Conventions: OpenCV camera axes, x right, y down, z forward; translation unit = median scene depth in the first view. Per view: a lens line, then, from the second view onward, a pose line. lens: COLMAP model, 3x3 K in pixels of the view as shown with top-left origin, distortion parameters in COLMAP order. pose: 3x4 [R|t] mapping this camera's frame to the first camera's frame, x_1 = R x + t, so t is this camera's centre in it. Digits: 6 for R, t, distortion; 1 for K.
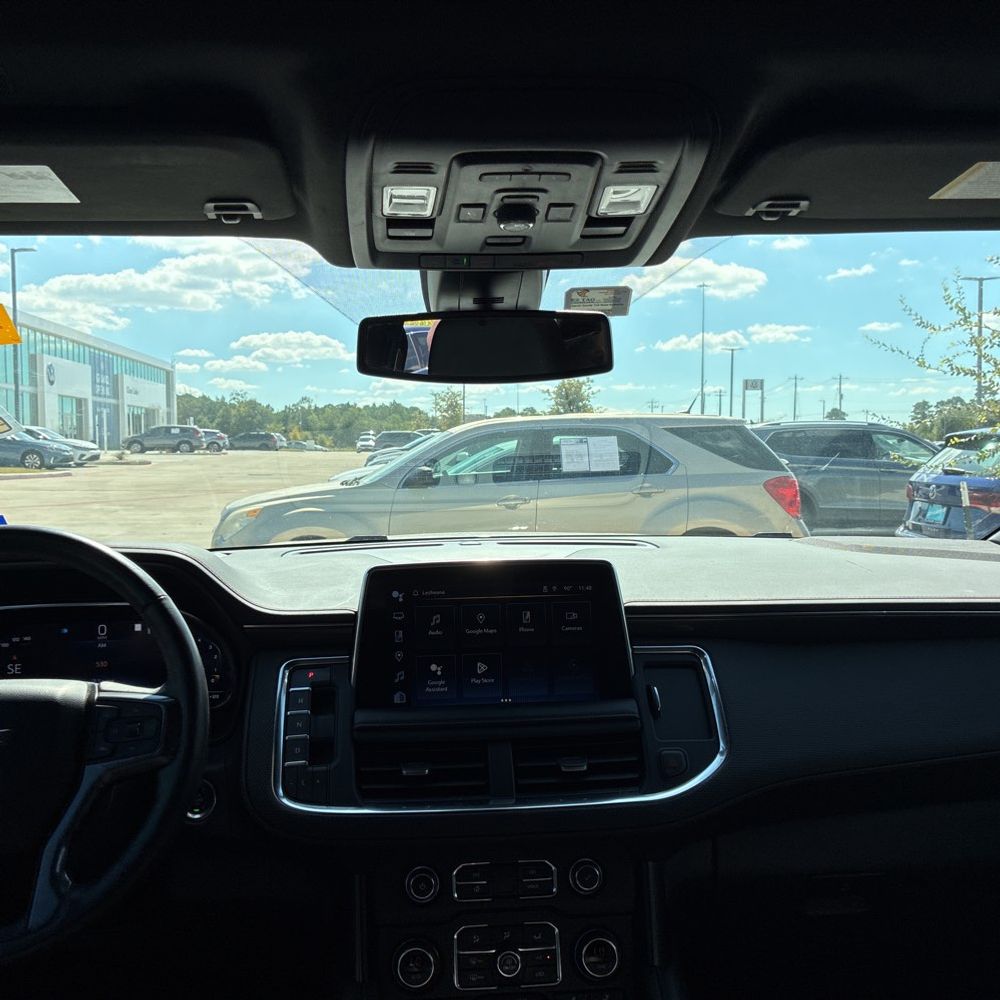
lens RADIAL K [[1020.6, 0, 500.0], [0, 1020.6, 500.0], [0, 0, 1]] dist [0.025591, -0.019365]
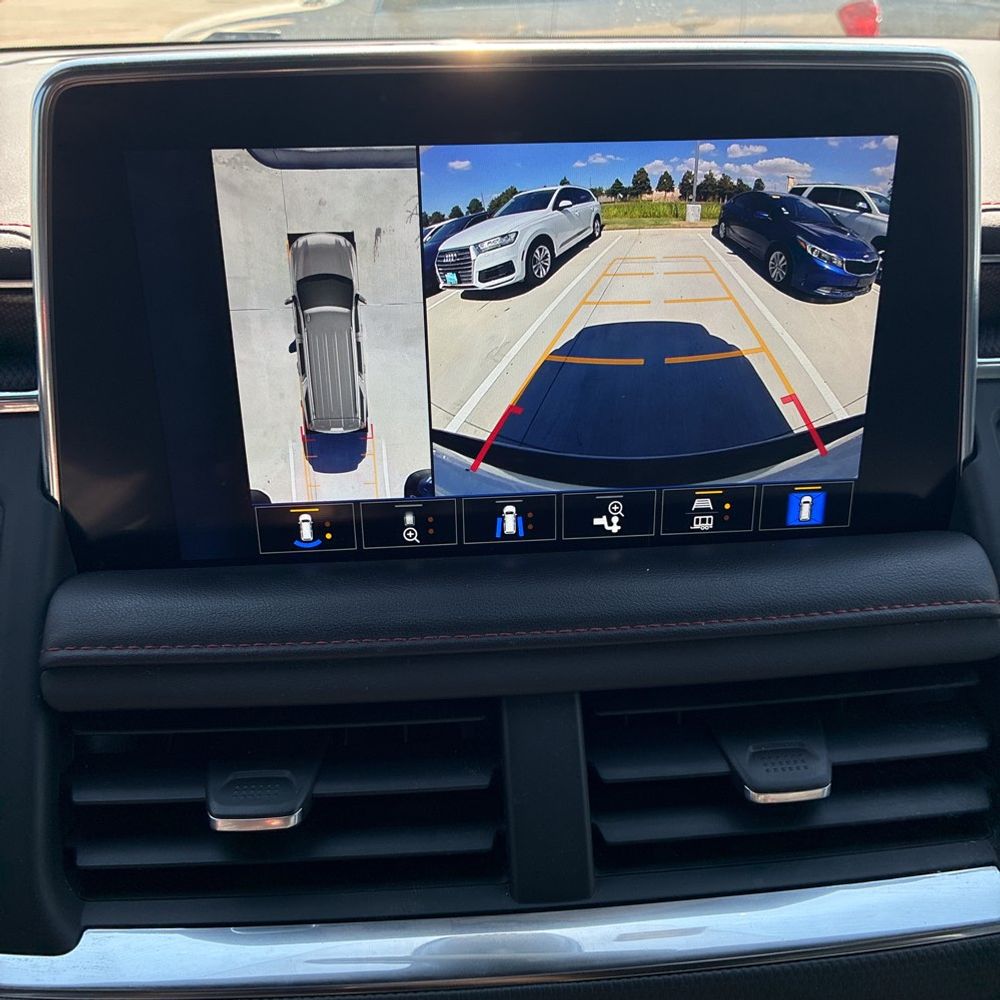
lens RADIAL K [[1046.8, 0, 500.0], [0, 1046.8, 500.0], [0, 0, 1]] dist [-0.012779, 0.080467]
pose [[0.999988, 0.004986, 0.000078, -0.012432], [-0.004604, 0.917095, 0.398642, 0.059432], [0.001916, -0.398638, 0.917107, 0.724046]]
